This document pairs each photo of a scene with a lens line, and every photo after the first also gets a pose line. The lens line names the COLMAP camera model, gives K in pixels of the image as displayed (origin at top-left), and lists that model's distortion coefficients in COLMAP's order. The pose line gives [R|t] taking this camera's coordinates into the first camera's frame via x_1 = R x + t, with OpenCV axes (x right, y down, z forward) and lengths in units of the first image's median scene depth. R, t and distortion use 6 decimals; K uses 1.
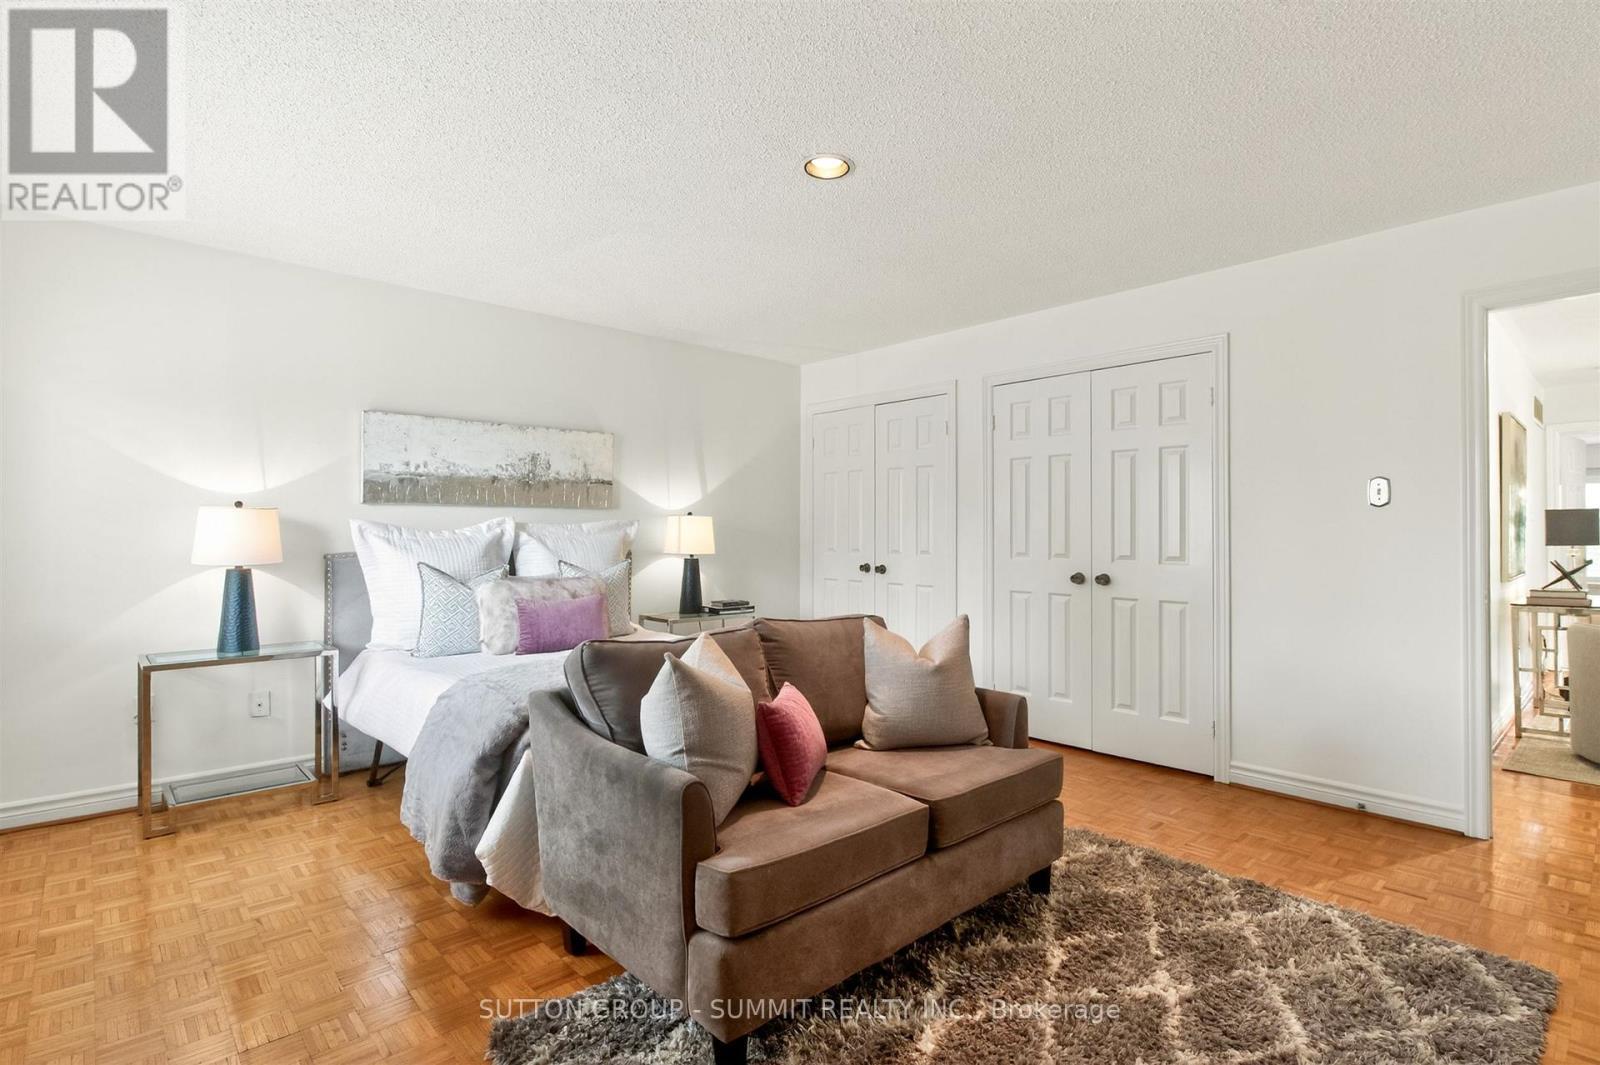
lens RADIAL K [[784.4, 0, 800.0], [0, 784.4, 532.5], [0, 0, 1]] dist [-0.002833, -0.000349]
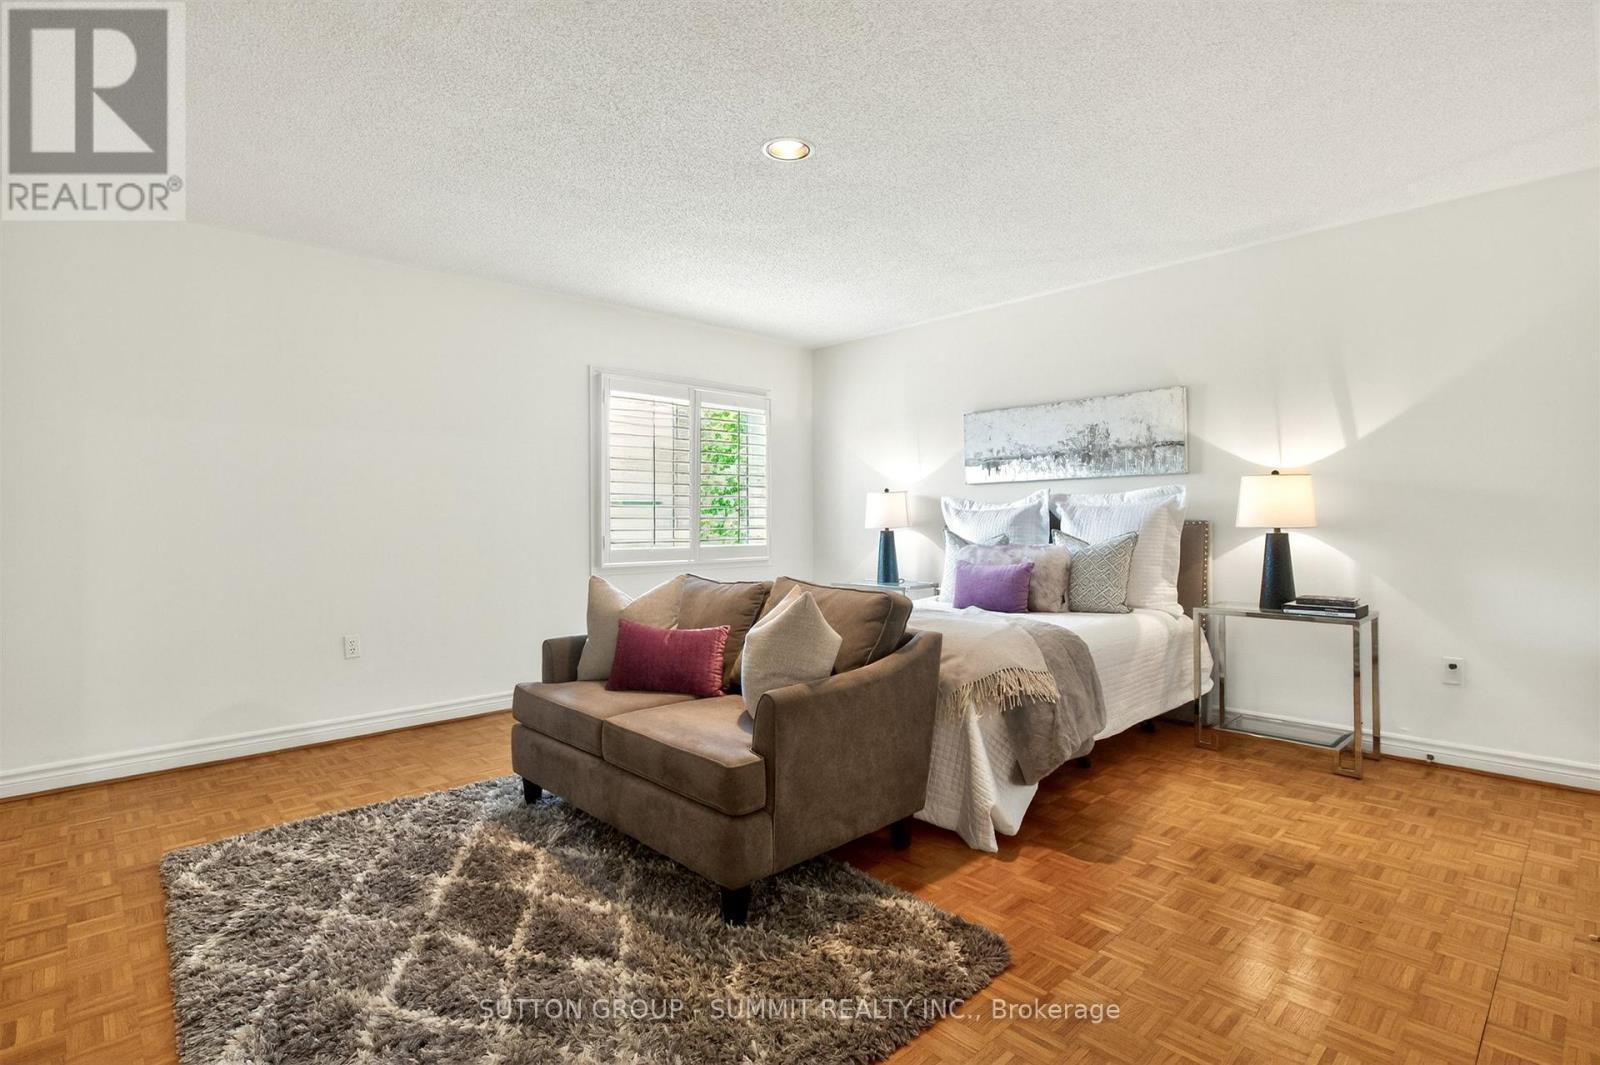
lens RADIAL K [[779.6, 0, 799.5], [0, 779.6, 517.1], [0, 0, 1]] dist [-0.003219, -0.001766]
pose [[0.014224, 0.006794, -0.999876, 0.632580], [0.026117, 0.999633, 0.007164, 0.001228], [0.999558, -0.026215, 0.014042, 0.577162]]
